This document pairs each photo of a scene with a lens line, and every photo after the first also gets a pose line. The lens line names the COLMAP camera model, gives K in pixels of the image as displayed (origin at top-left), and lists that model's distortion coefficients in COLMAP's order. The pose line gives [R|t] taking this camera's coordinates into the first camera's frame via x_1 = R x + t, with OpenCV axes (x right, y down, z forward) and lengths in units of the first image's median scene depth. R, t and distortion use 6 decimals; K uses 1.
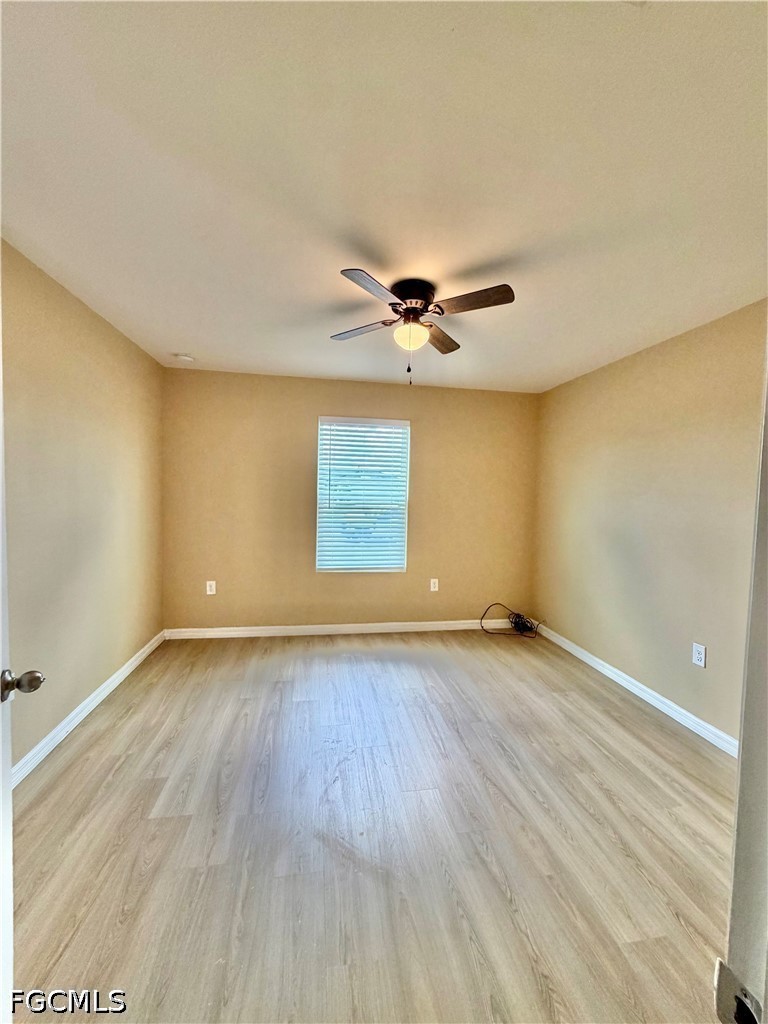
lens RADIAL K [[408.0, 0, 388.1], [0, 408.0, 506.0], [0, 0, 1]] dist [-0.000044, 0.000342]
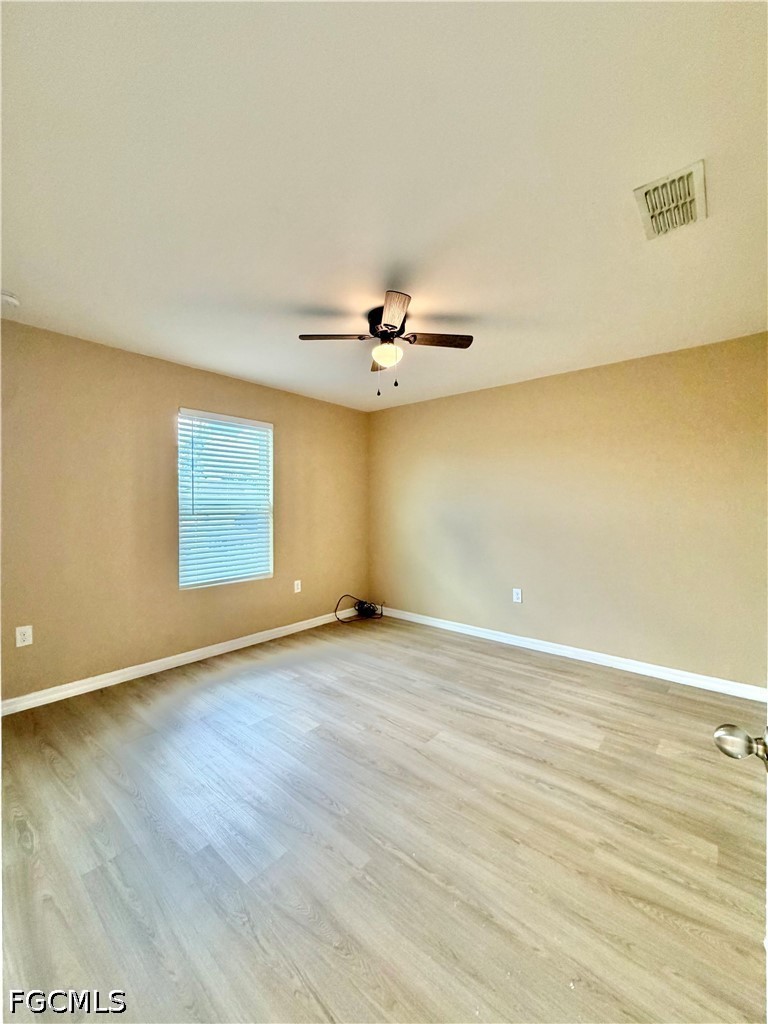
lens RADIAL K [[408.0, 0, 382.9], [0, 408.0, 504.2], [0, 0, 1]] dist [-0.000044, 0.000342]
pose [[0.769094, -0.020680, 0.638800, -0.400955], [0.041692, 0.998971, -0.017856, 0.016157], [-0.637774, 0.040366, 0.769165, 0.075961]]
